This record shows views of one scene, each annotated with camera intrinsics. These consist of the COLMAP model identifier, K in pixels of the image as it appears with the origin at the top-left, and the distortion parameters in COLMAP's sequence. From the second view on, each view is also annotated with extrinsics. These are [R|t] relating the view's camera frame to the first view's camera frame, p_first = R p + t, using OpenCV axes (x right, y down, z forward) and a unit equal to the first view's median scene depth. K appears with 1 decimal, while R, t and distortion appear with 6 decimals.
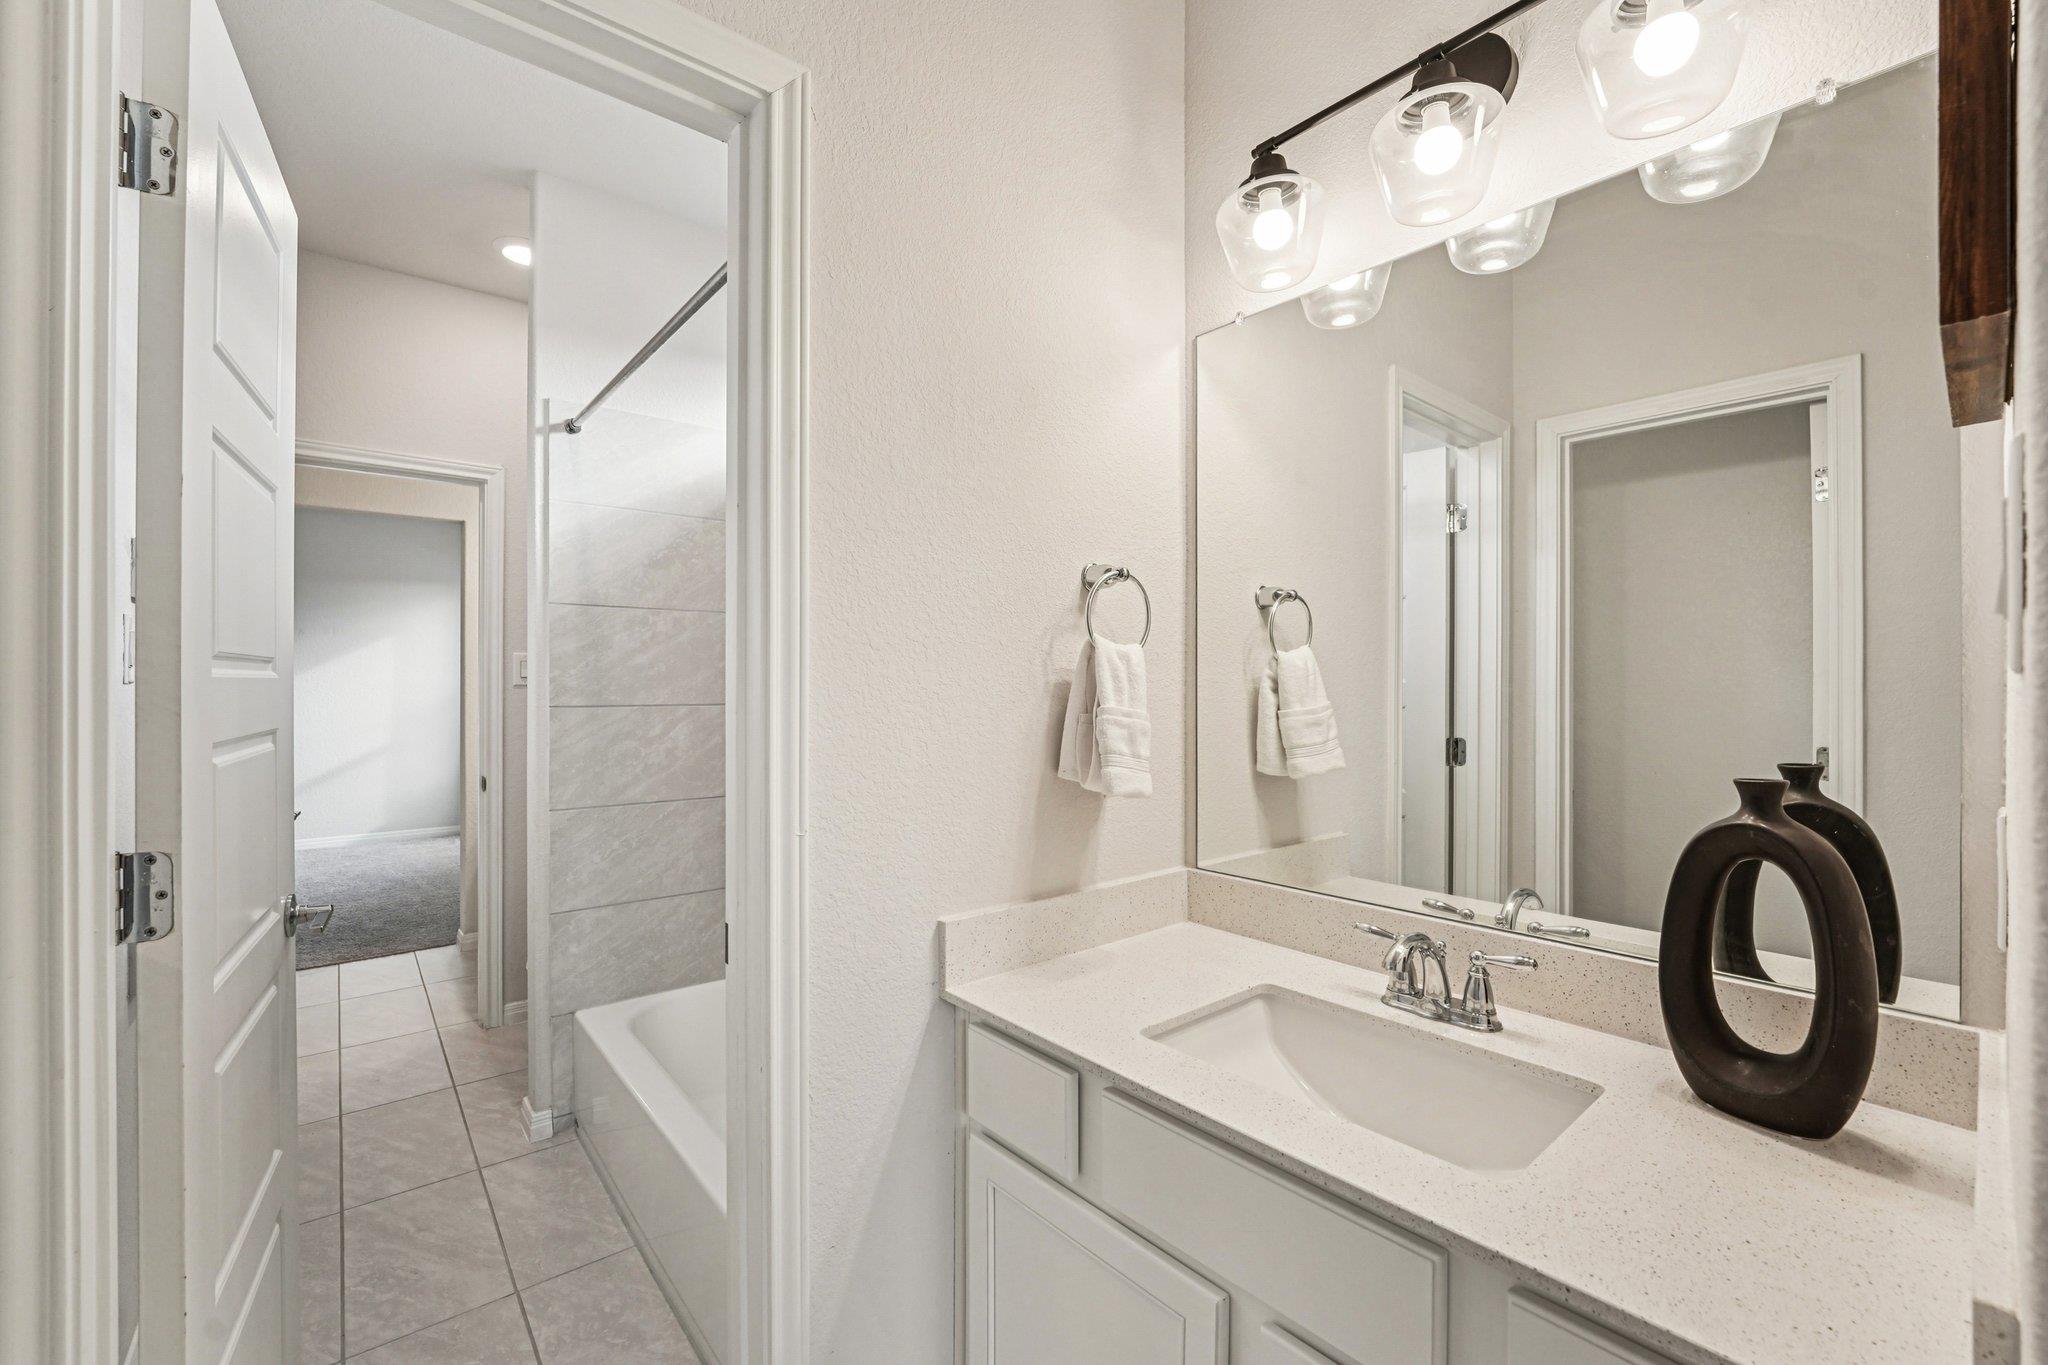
lens RADIAL K [[834.5, 0, 1007.4], [0, 834.5, 687.5], [0, 0, 1]] dist [-0.018345, -0.000184]
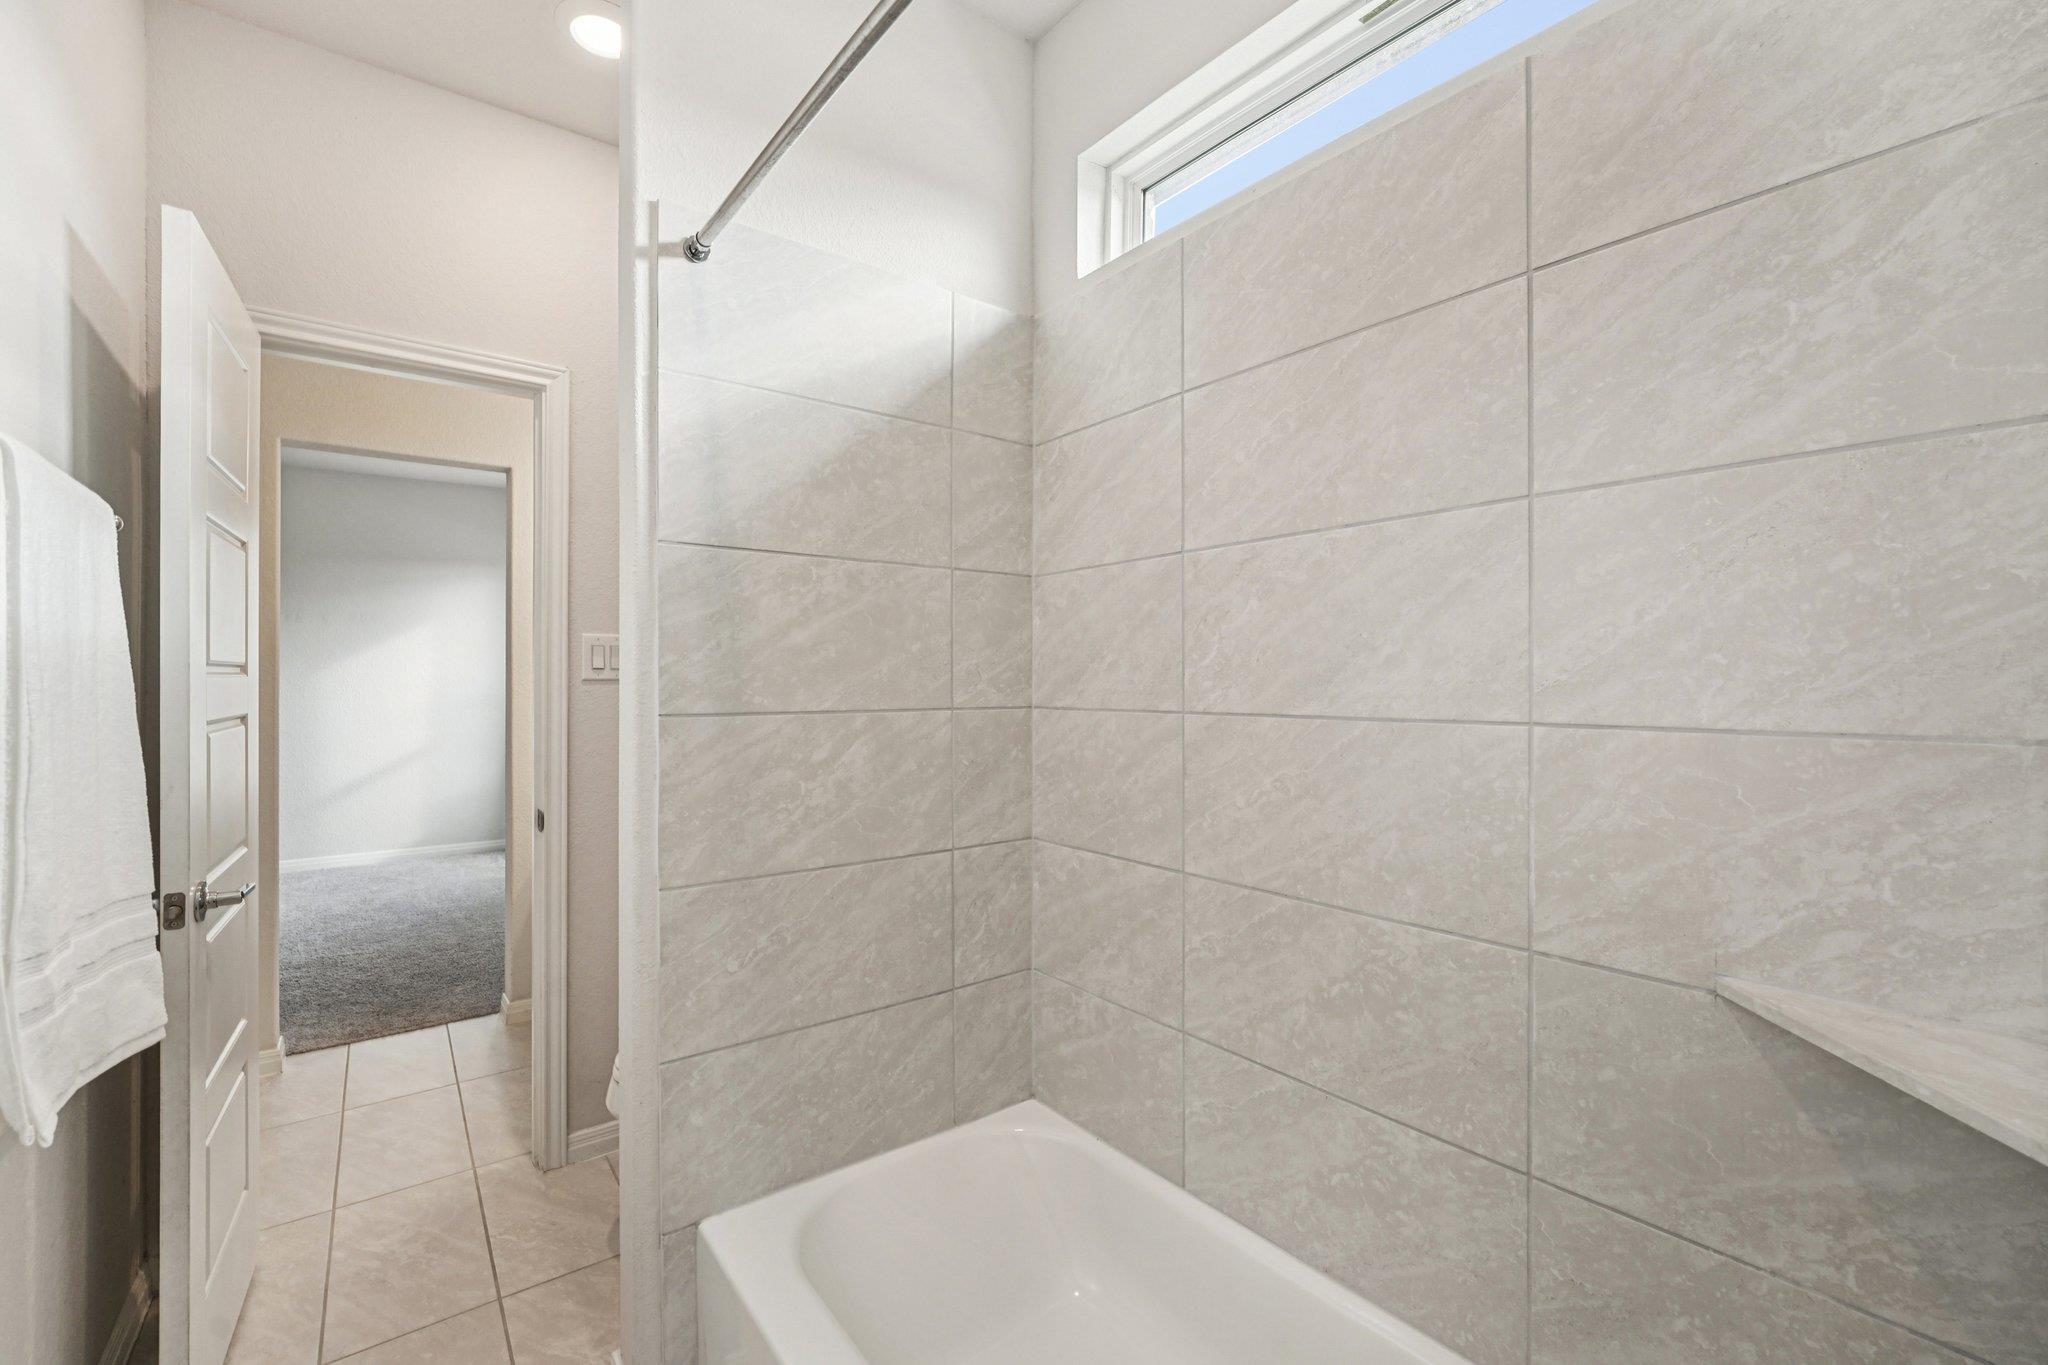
lens RADIAL K [[834.5, 0, 1034.8], [0, 834.5, 683.7], [0, 0, 1]] dist [-0.018345, -0.000184]
pose [[0.999909, 0.000918, -0.013454, -0.254848], [-0.000922, 1.000000, -0.000317, 0.000540], [0.013454, 0.000330, 0.999909, 0.379800]]
